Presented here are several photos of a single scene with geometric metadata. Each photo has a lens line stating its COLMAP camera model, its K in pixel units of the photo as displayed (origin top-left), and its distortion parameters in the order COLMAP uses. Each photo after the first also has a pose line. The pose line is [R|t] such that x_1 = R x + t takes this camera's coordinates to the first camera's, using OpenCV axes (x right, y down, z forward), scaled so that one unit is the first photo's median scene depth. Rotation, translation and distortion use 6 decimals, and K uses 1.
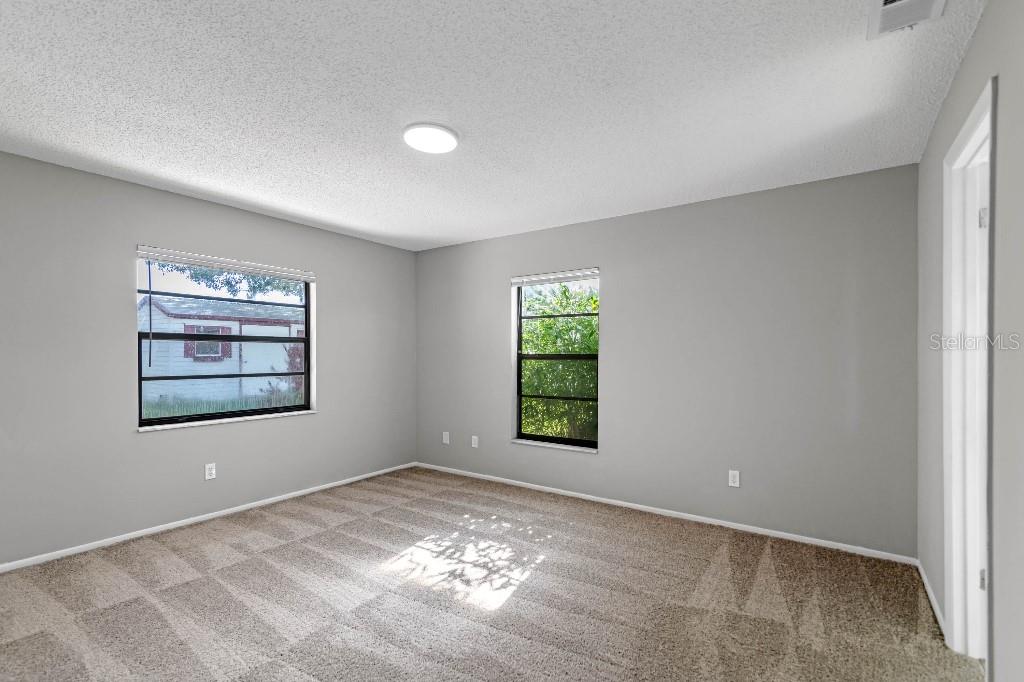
lens RADIAL K [[474.9, 0, 511.7], [0, 474.9, 348.3], [0, 0, 1]] dist [0.013337, -0.000432]
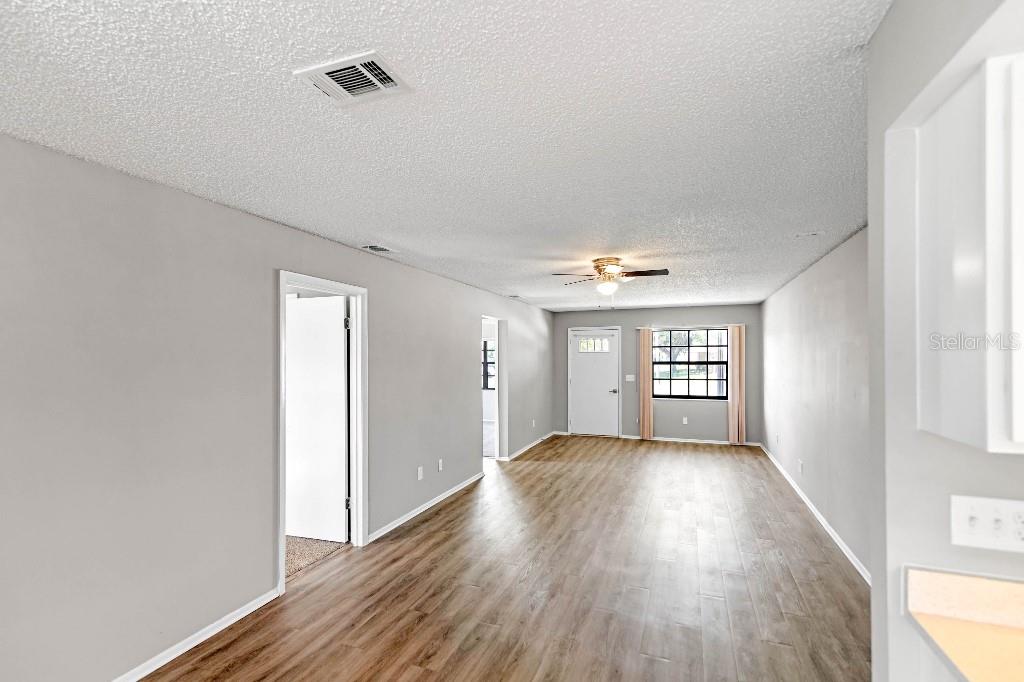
lens RADIAL K [[474.9, 0, 497.6], [0, 474.9, 359.0], [0, 0, 1]] dist [0.013337, -0.000432]
pose [[0.220552, 0.003416, -0.975369, 1.616150], [0.017749, 0.999814, 0.007515, -0.084919], [0.975214, -0.018969, 0.220450, -0.428255]]
